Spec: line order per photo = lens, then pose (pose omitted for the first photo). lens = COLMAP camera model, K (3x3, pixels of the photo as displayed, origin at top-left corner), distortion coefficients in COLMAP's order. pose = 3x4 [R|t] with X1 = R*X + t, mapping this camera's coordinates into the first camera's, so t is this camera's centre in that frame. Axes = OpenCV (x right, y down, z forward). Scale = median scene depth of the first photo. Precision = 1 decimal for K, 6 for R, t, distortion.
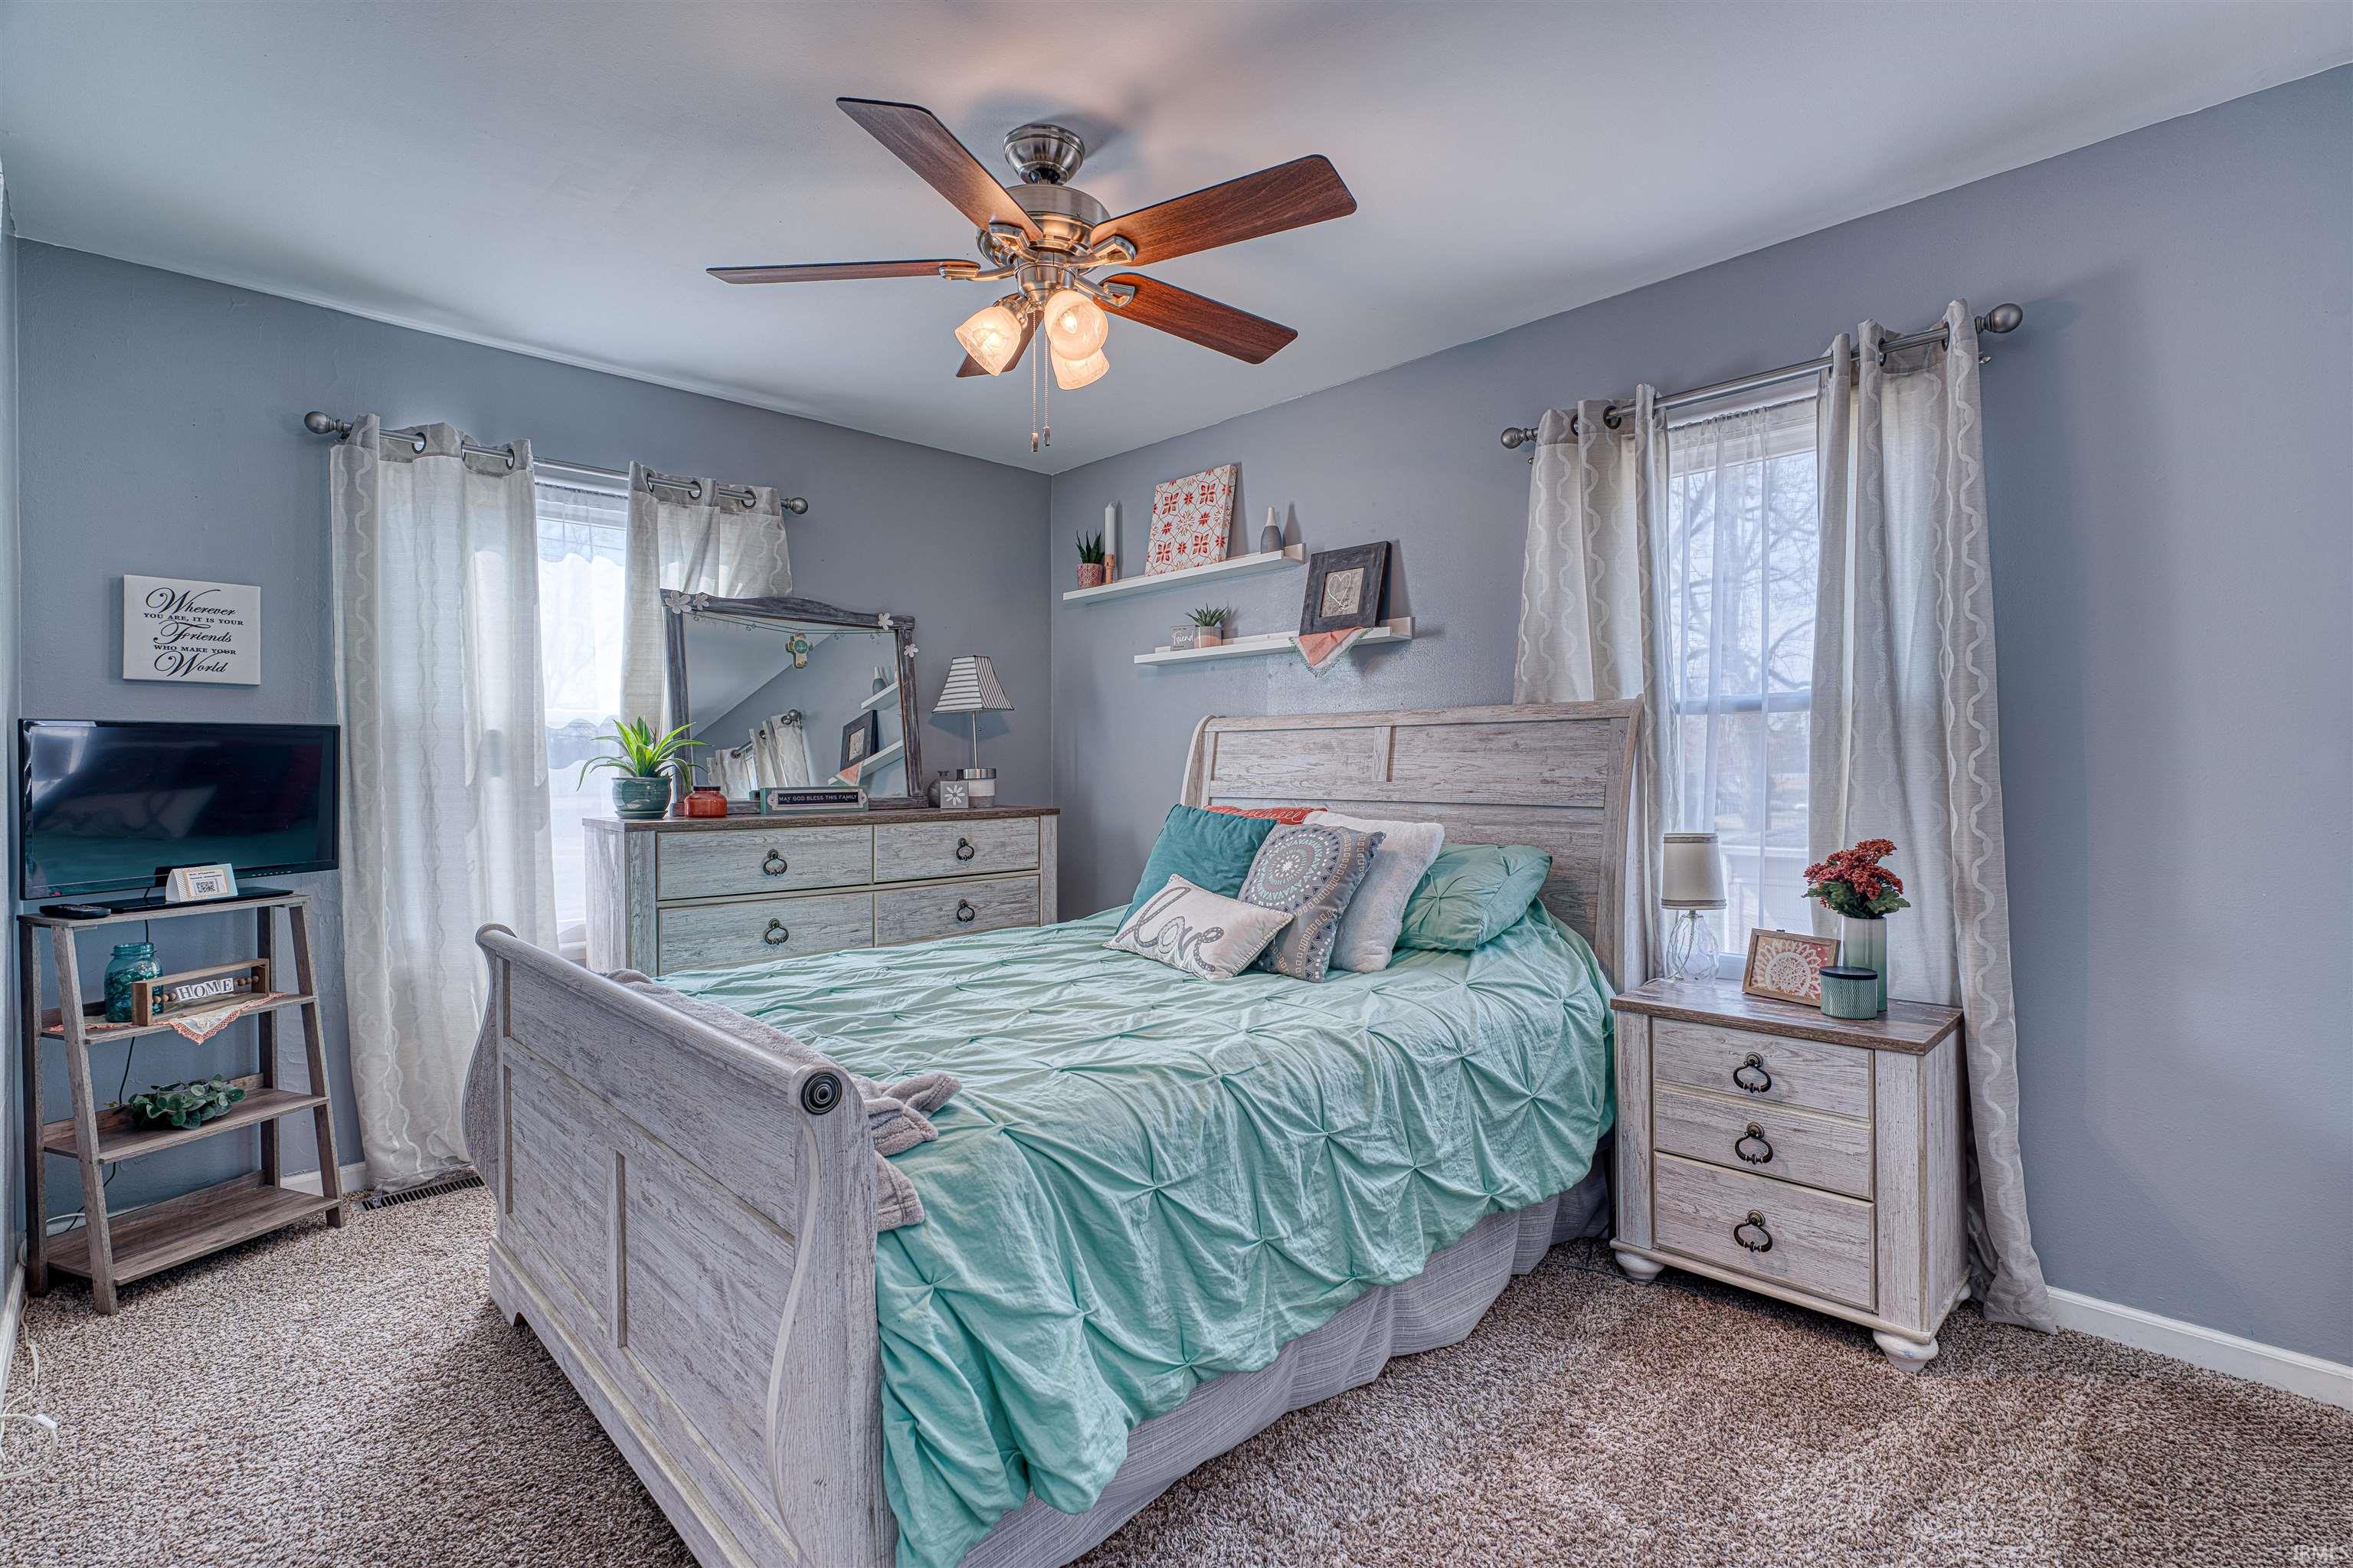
lens RADIAL K [[1085.6, 0, 1178.2], [0, 1085.6, 785.0], [0, 0, 1]] dist [-0.004223, 0.001549]
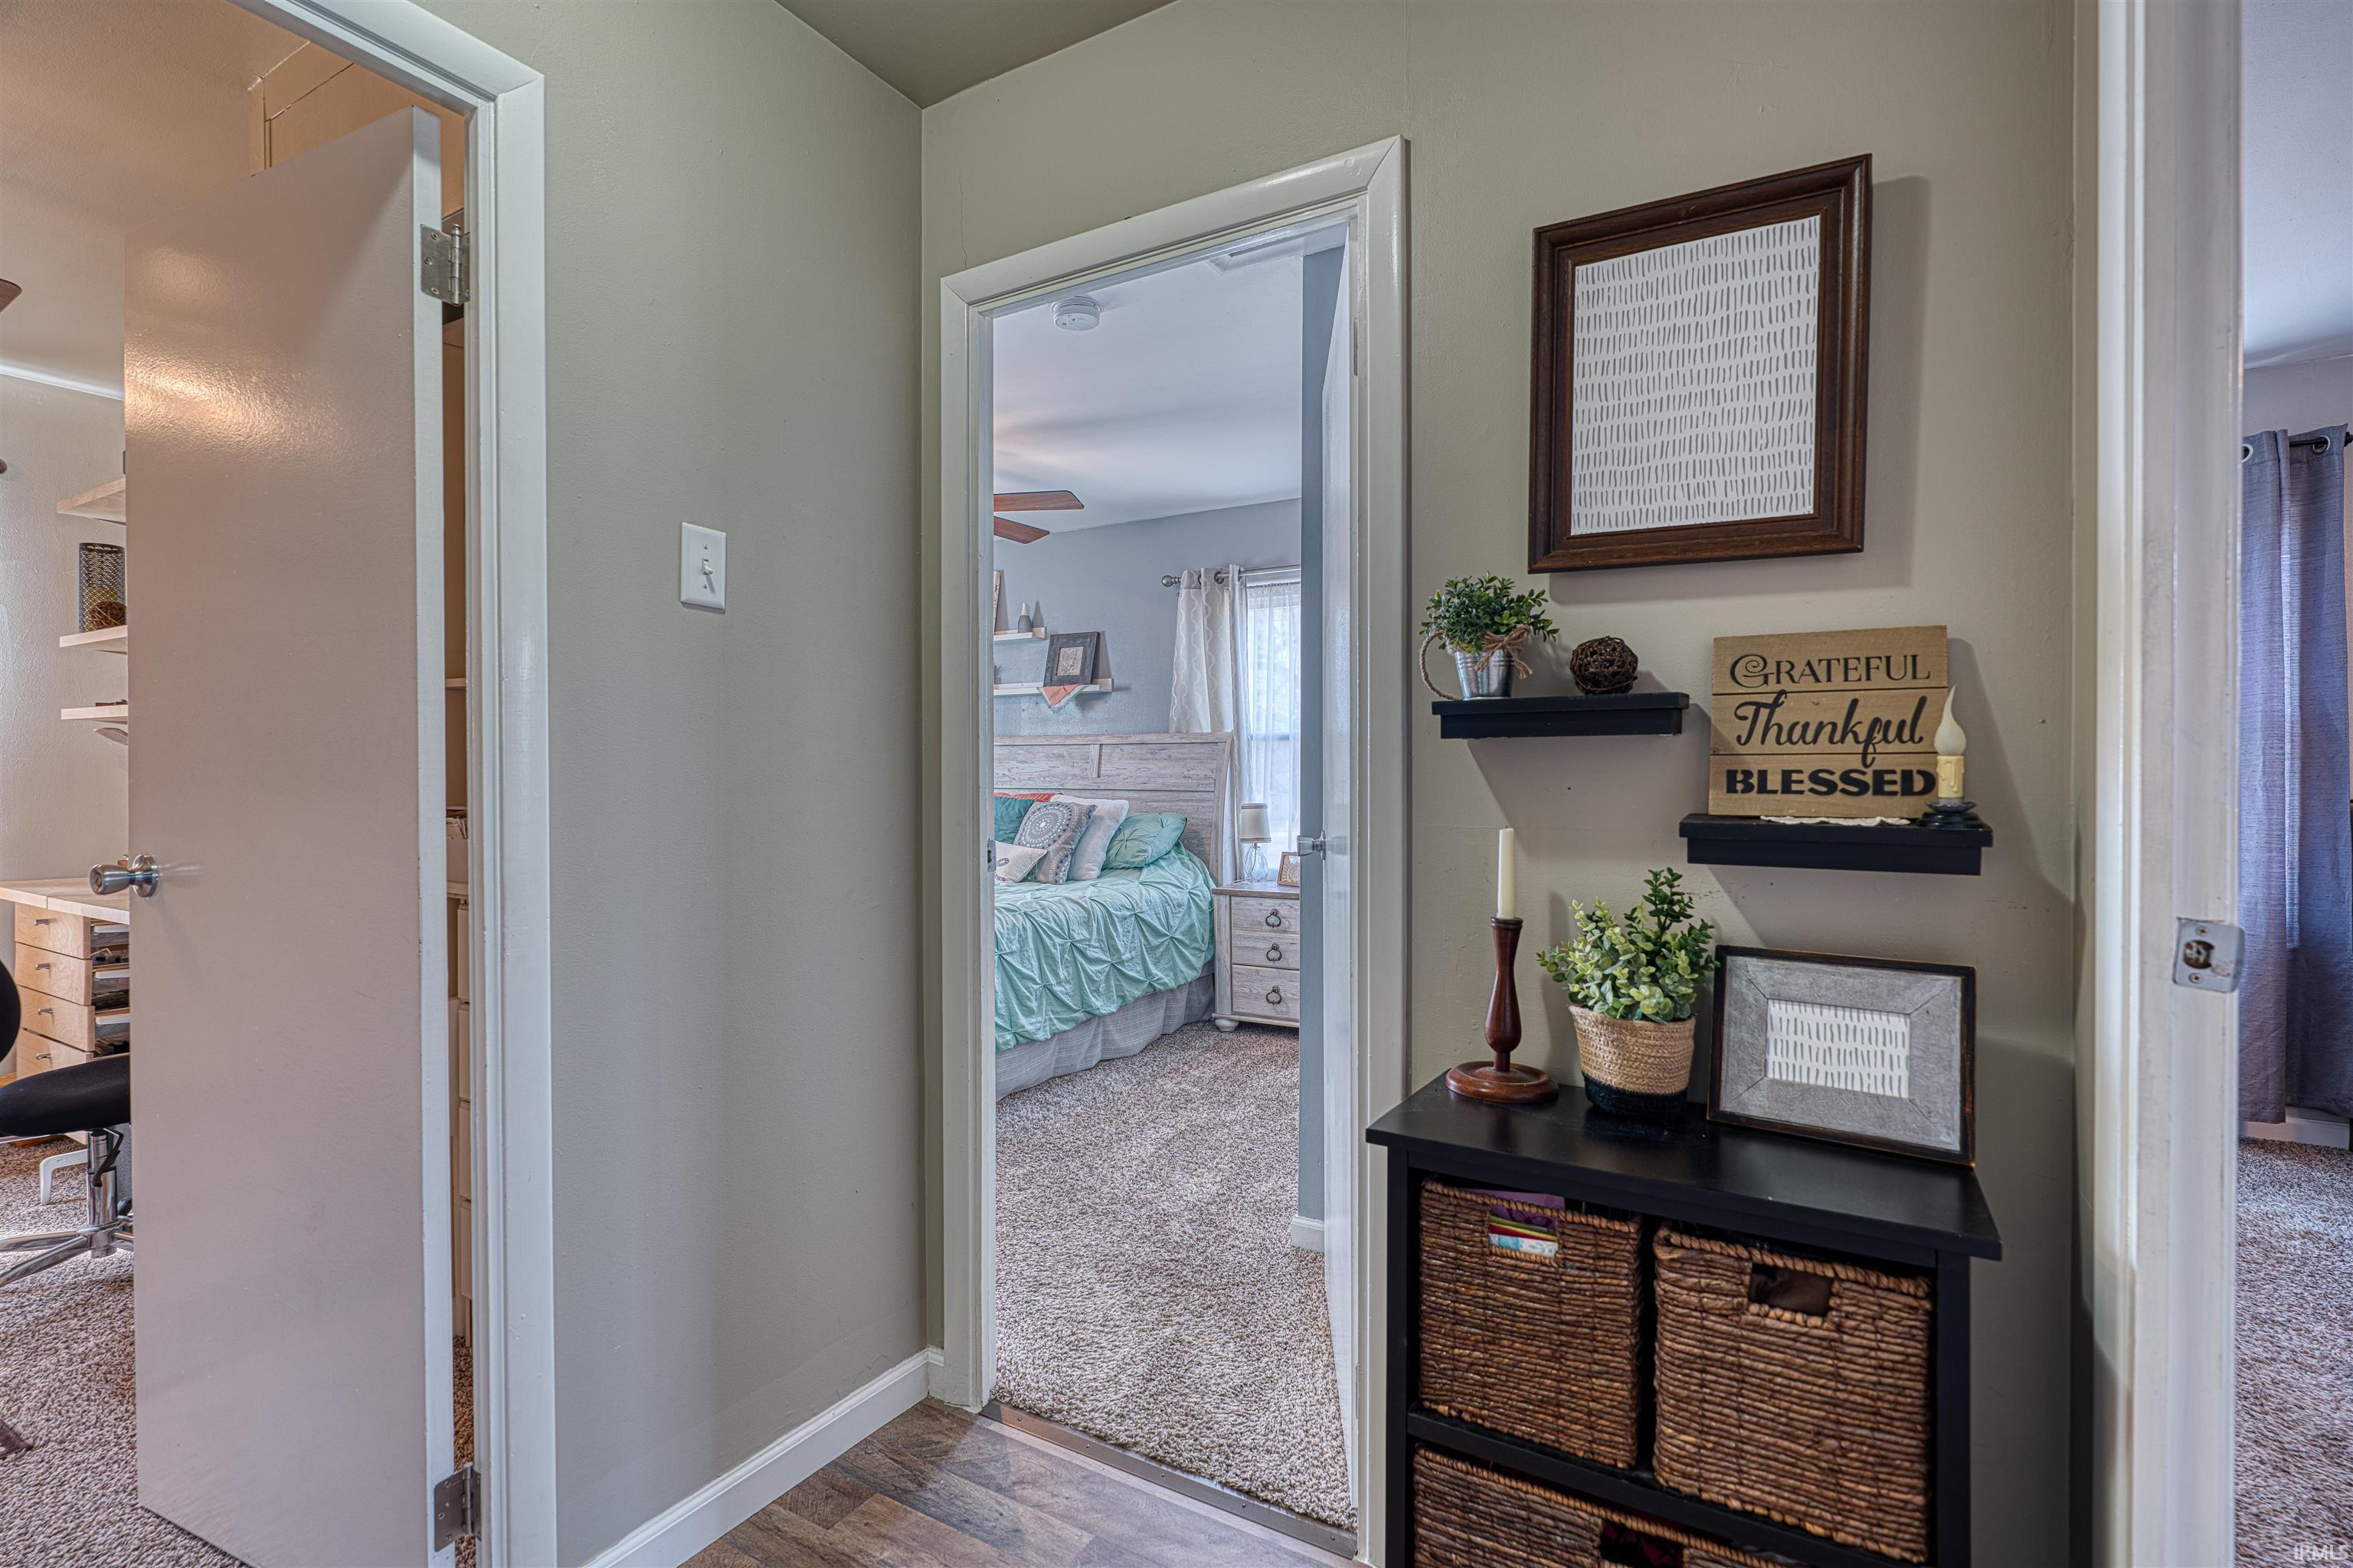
lens RADIAL K [[1085.6, 0, 1180.0], [0, 1085.6, 783.7], [0, 0, 1]] dist [-0.004223, 0.001549]
pose [[0.964311, -0.002691, 0.264760, -0.163894], [0.002884, 0.999996, -0.000340, 0.009381], [-0.264758, 0.001091, 0.964314, -0.827086]]
